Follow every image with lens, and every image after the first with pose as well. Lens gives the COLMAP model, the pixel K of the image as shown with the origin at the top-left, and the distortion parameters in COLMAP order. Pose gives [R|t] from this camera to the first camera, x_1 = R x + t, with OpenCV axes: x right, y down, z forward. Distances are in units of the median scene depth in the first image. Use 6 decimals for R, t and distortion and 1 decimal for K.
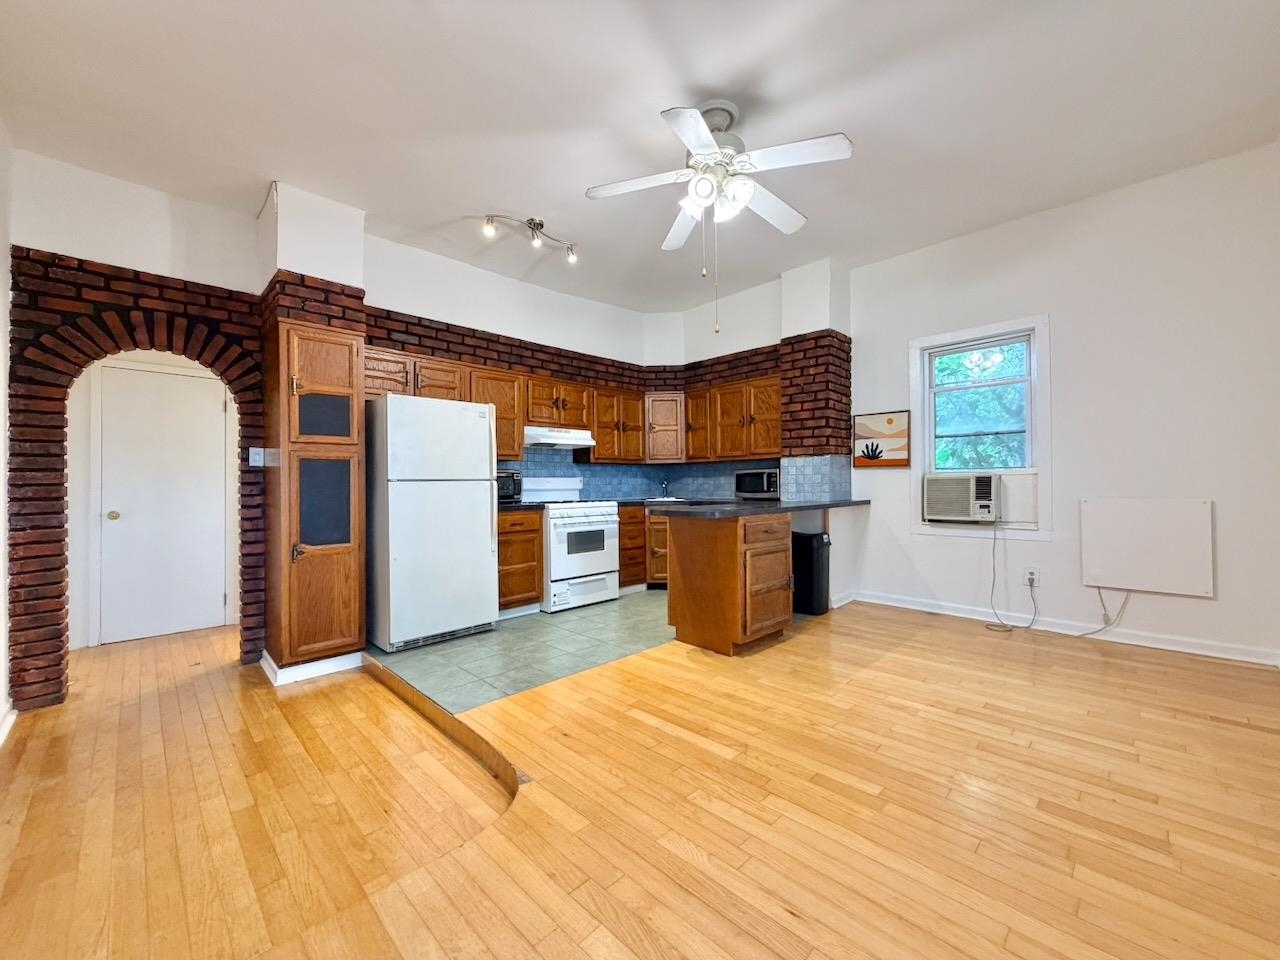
lens RADIAL K [[506.8, 0, 635.5], [0, 506.8, 478.6], [0, 0, 1]] dist [-0.002219, -0.000446]
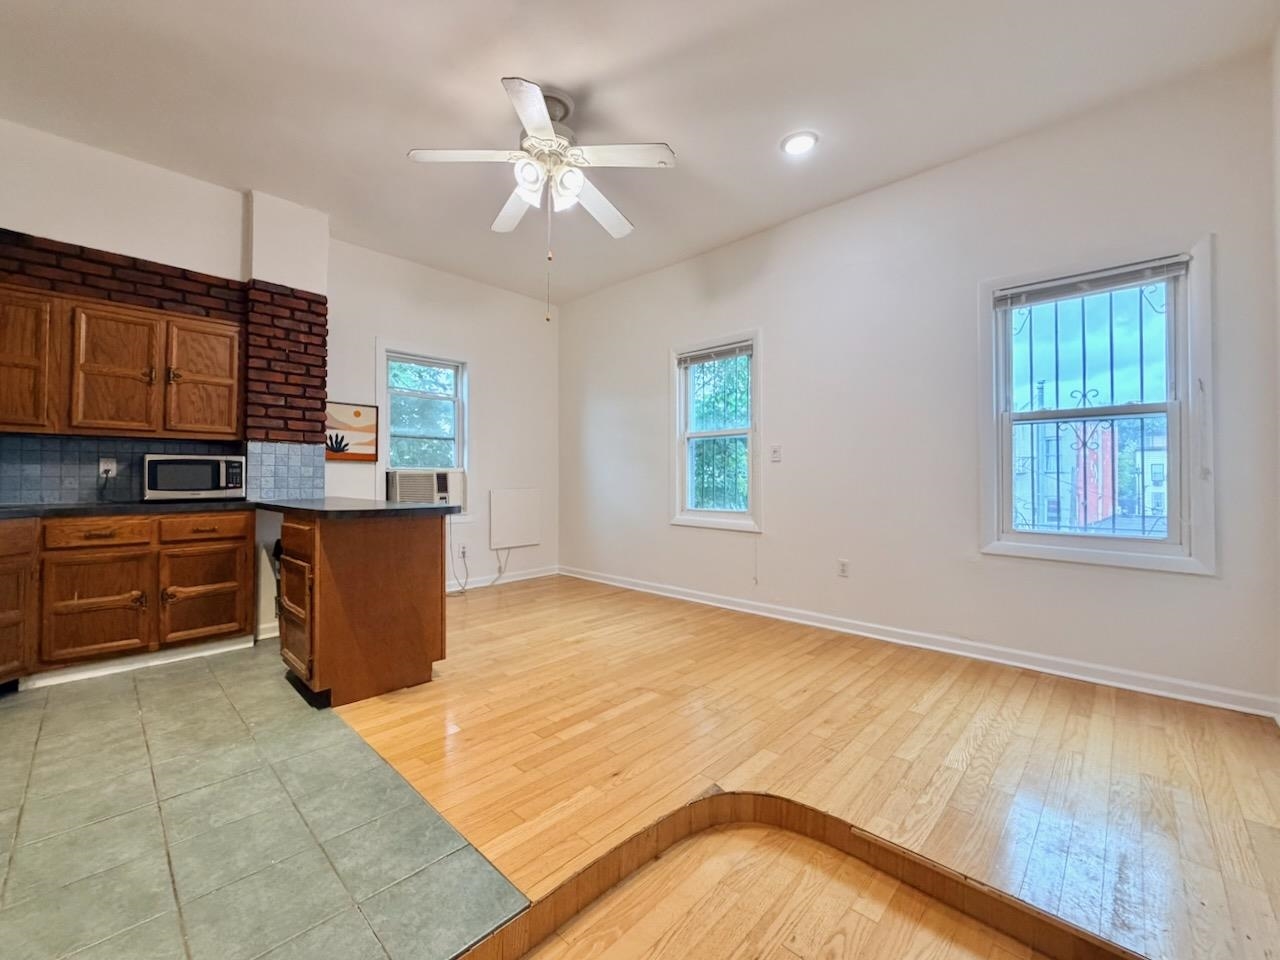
lens RADIAL K [[525.6, 0, 629.2], [0, 525.6, 473.0], [0, 0, 1]] dist [-0.000620, -0.000065]
pose [[-0.022072, 0.023751, 0.999474, -0.652409], [-0.007175, 0.999688, -0.023914, 0.024860], [-0.999731, -0.007699, -0.021895, 0.652473]]
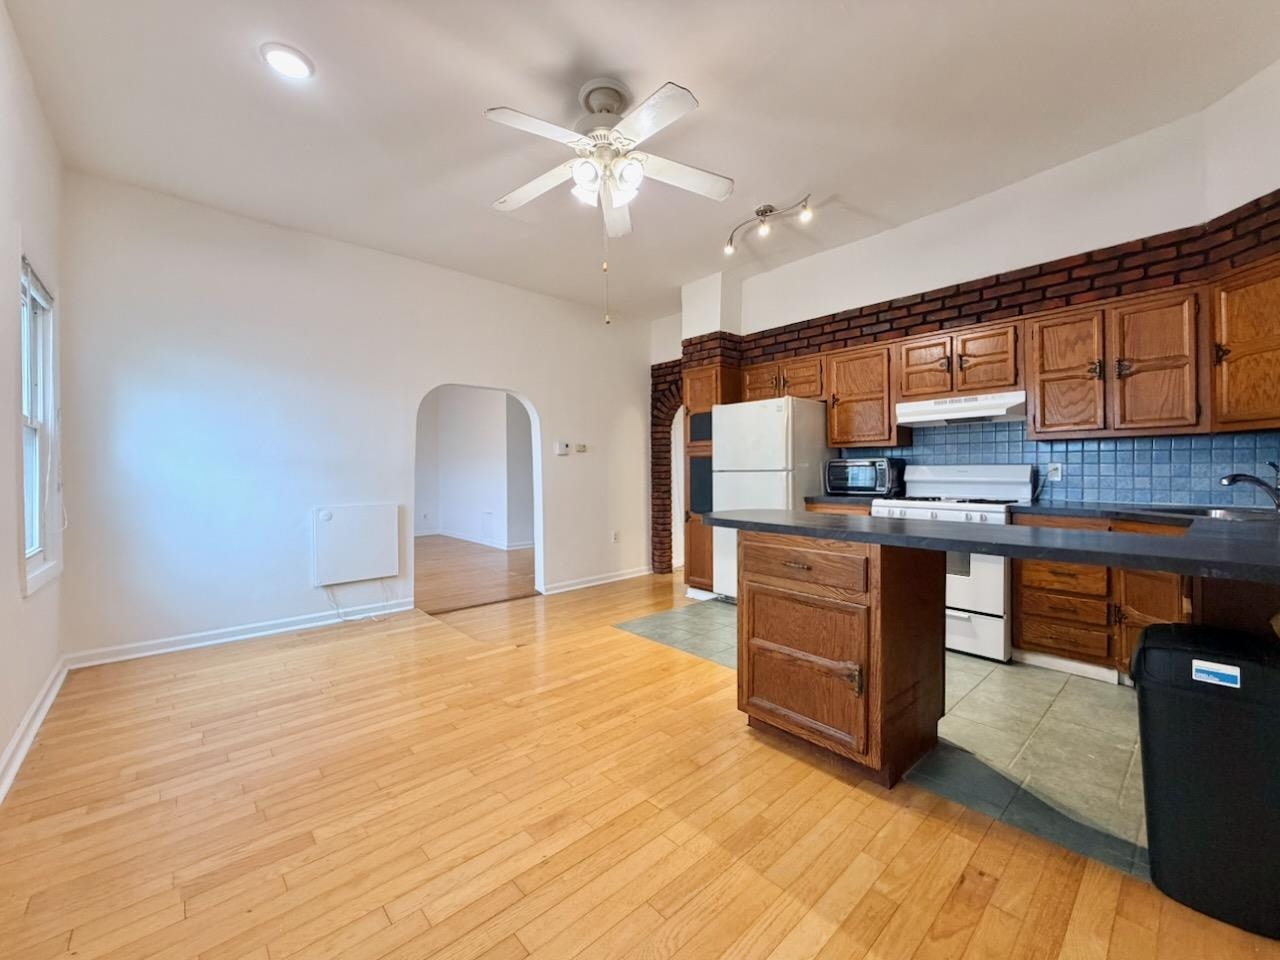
lens RADIAL K [[512.6, 0, 635.3], [0, 512.6, 471.9], [0, 0, 1]] dist [-0.002096, -0.000435]
pose [[-0.043118, 0.013440, -0.998980, 0.853379], [0.018594, 0.999747, 0.012648, -0.015433], [0.998897, -0.018030, -0.043357, 0.824129]]
